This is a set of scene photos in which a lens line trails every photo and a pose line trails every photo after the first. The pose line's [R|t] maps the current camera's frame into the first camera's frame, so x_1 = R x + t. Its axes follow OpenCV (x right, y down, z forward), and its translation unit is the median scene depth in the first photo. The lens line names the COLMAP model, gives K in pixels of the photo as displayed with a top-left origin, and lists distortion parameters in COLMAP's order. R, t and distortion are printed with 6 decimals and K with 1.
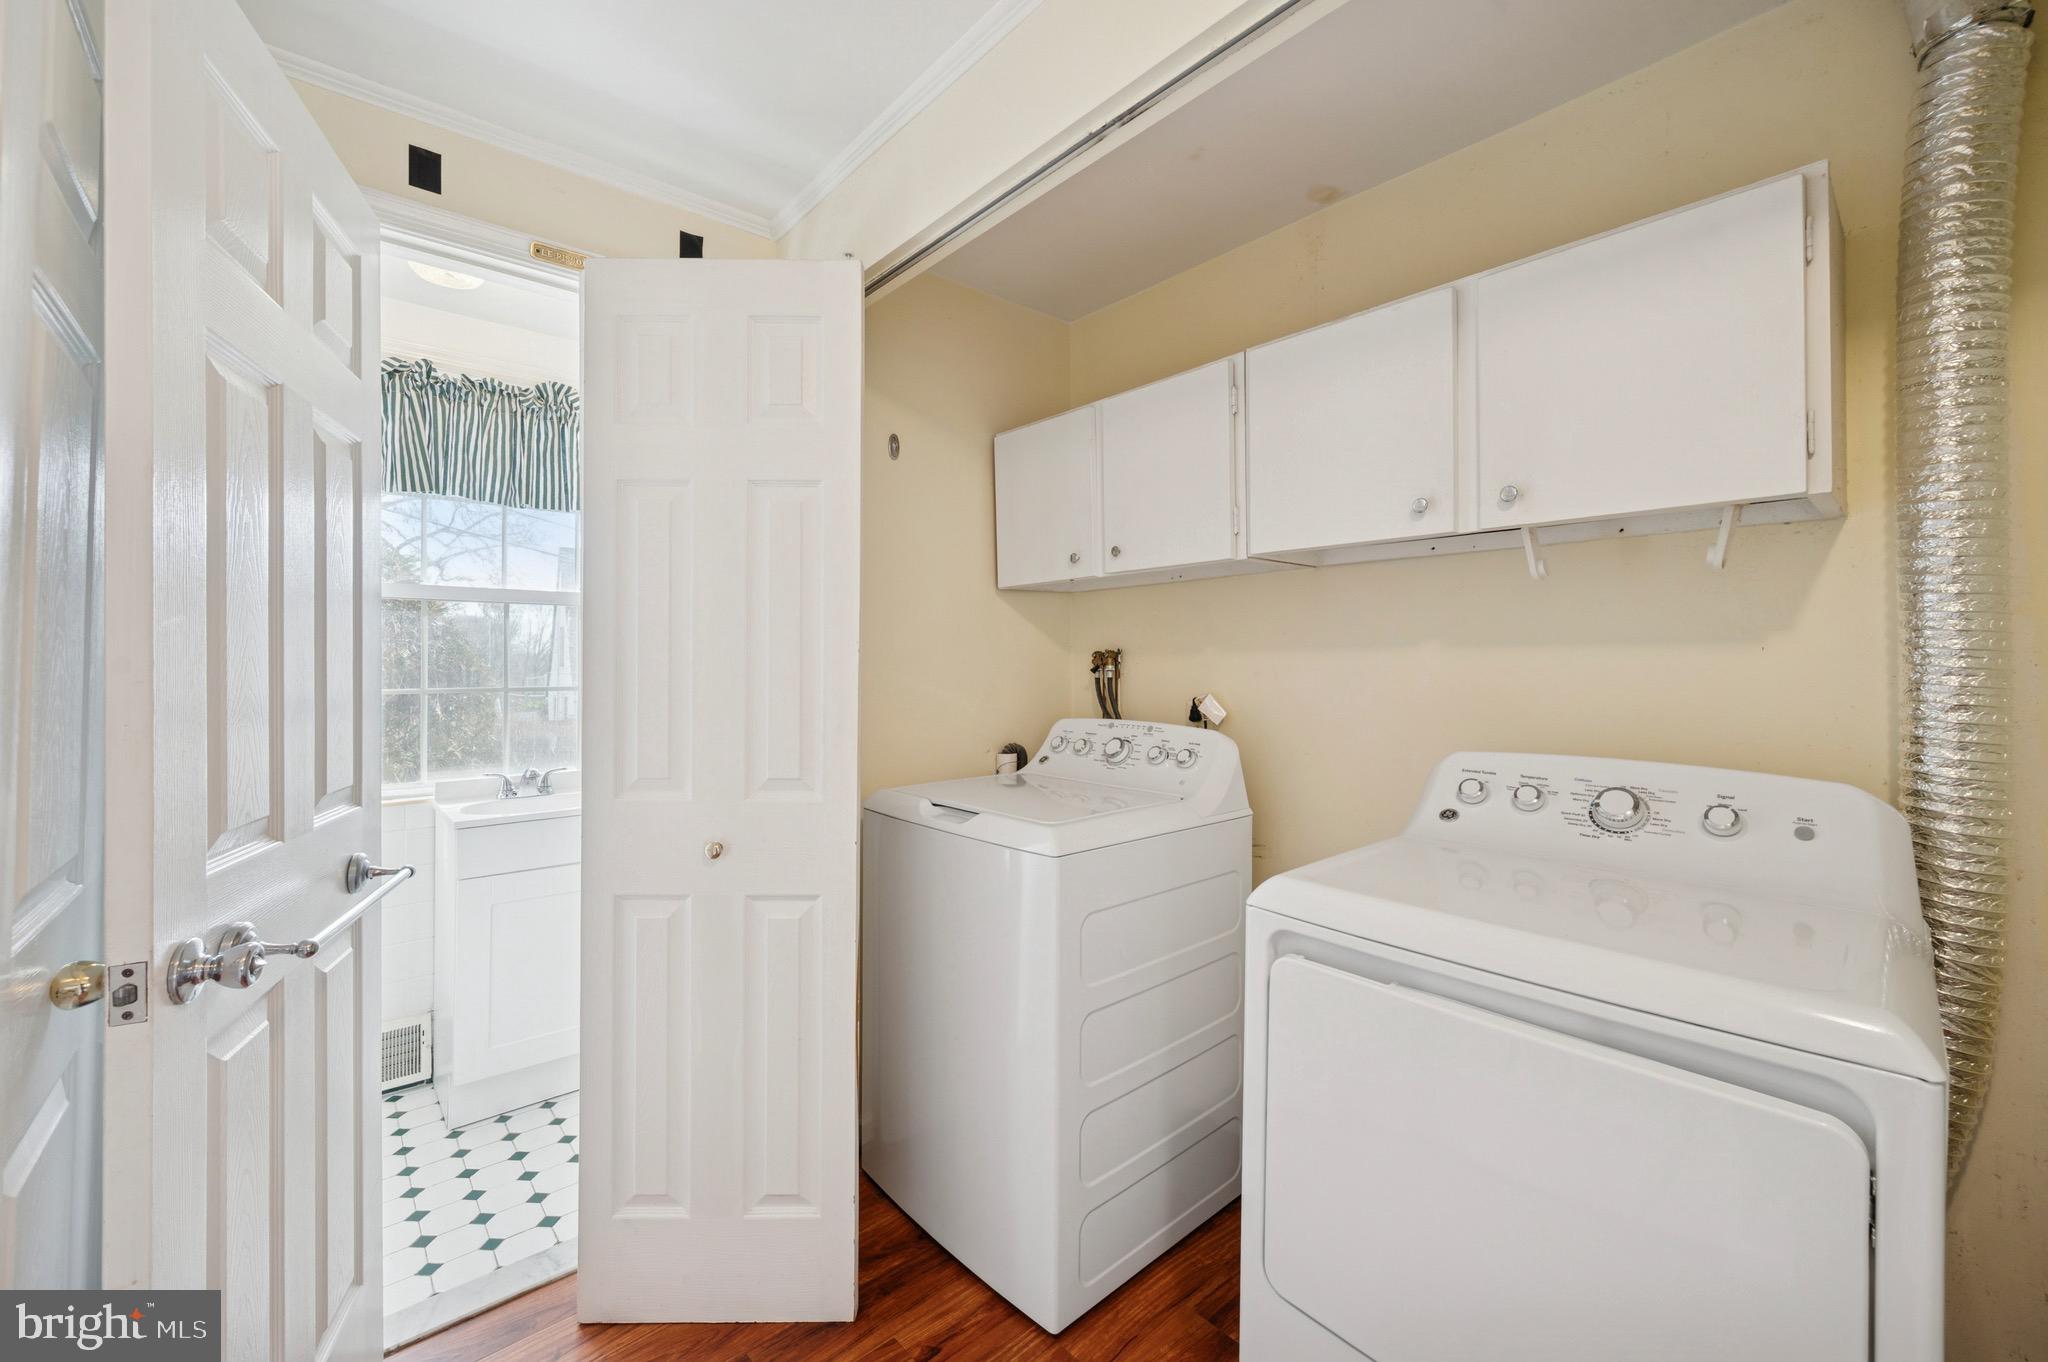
lens RADIAL K [[822.8, 0, 1015.6], [0, 822.8, 654.3], [0, 0, 1]] dist [-0.001314, -0.000191]
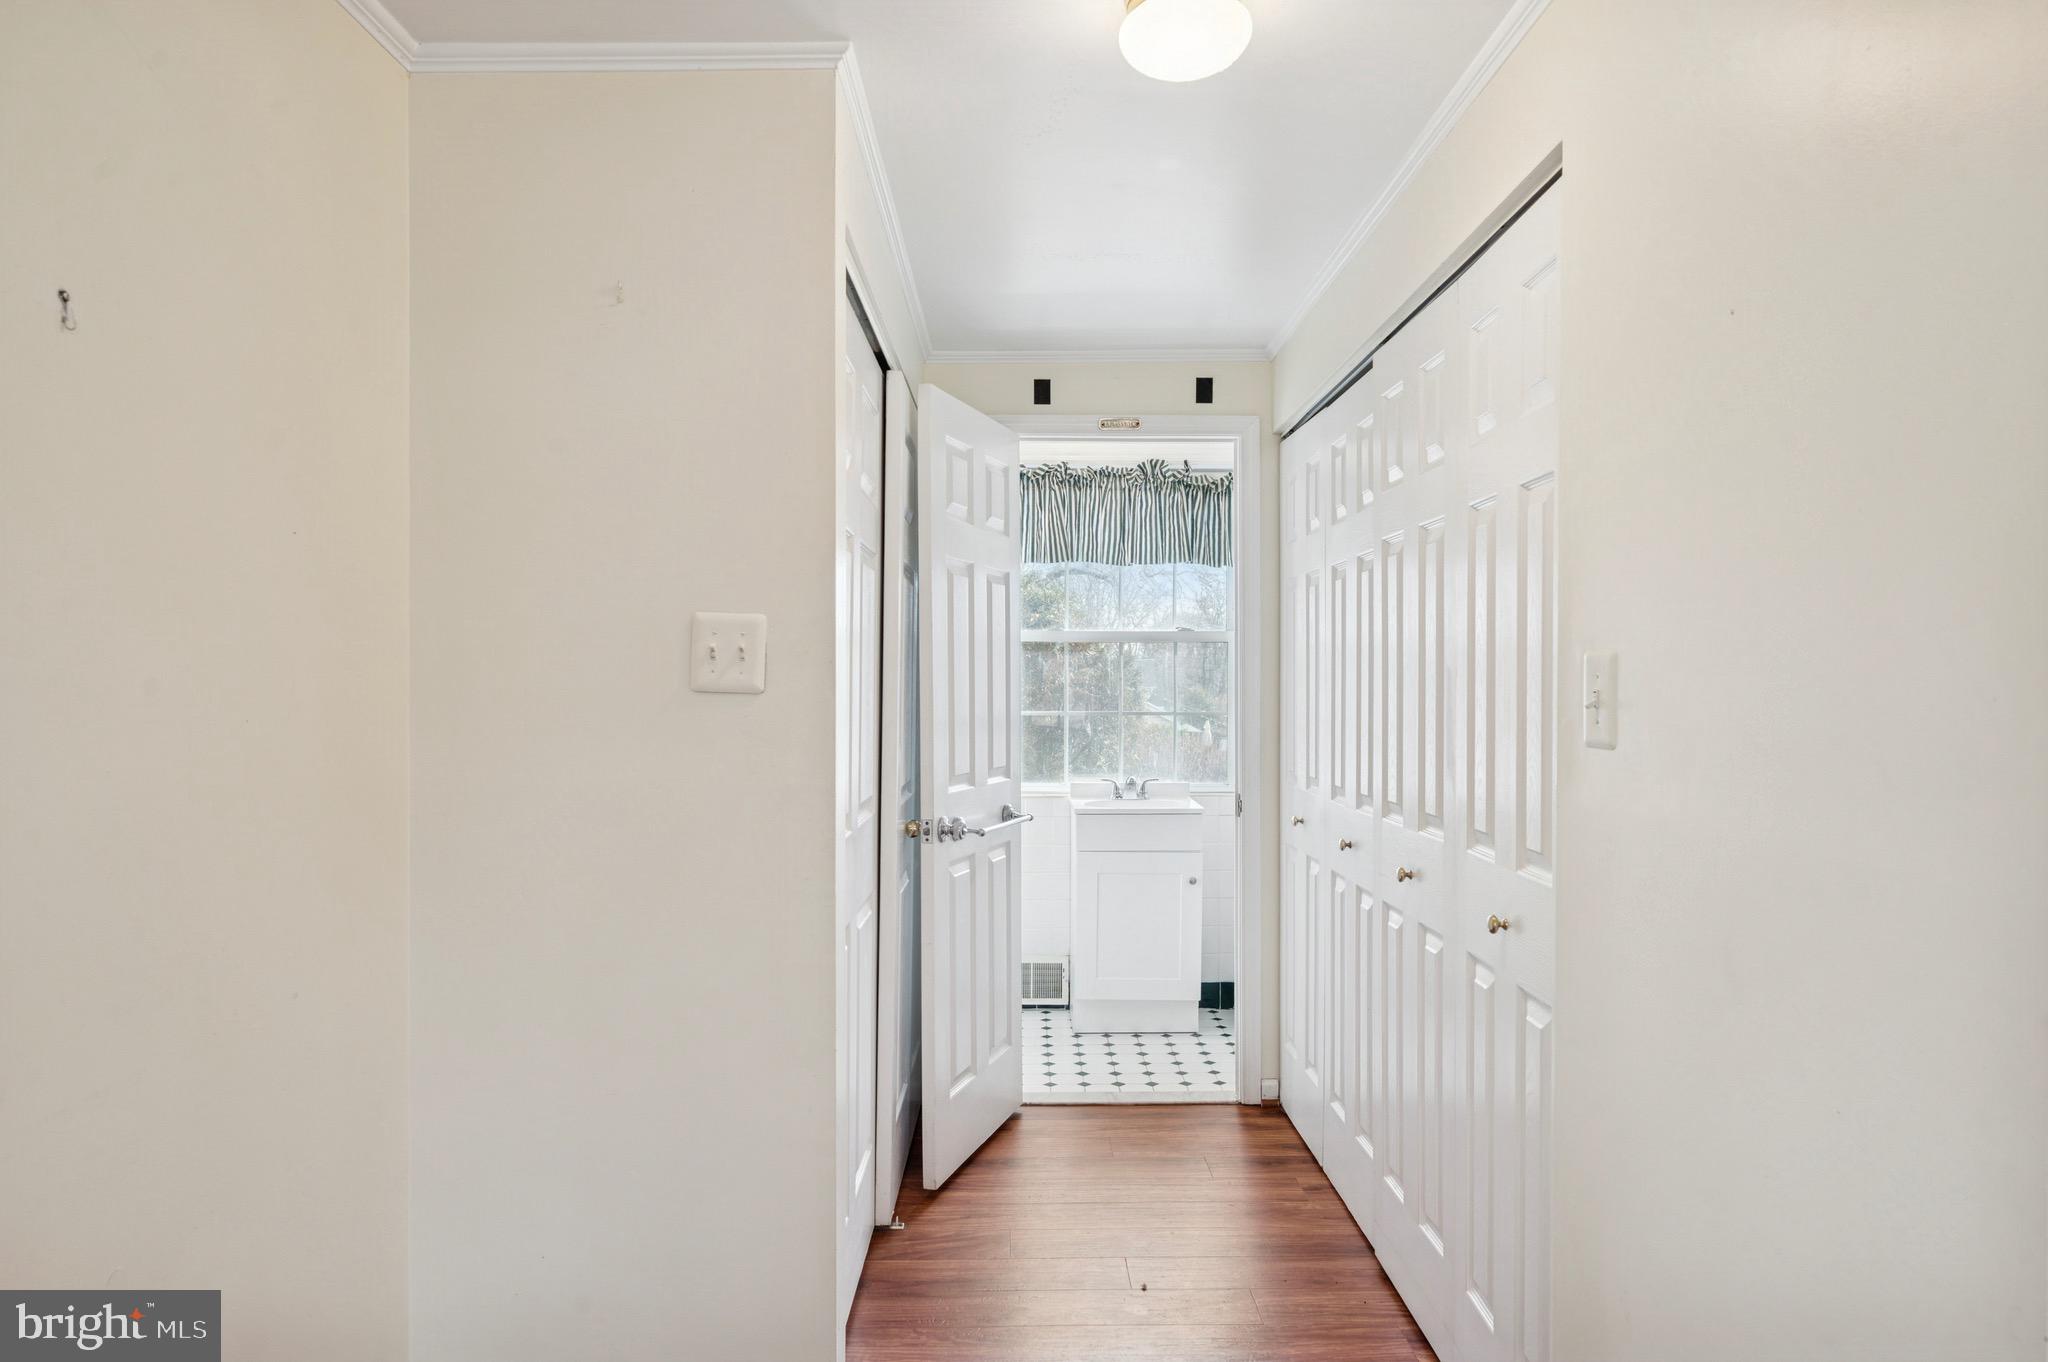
lens RADIAL K [[1234.7, 0, 1024.0], [0, 1234.7, 681.0], [0, 0, 1]] dist [-0.000394, -0.000026]
pose [[0.757727, 0.004768, -0.652554, 0.536500], [0.004382, 0.999914, 0.012394, -0.032971], [0.652557, -0.012251, 0.757641, -0.554531]]
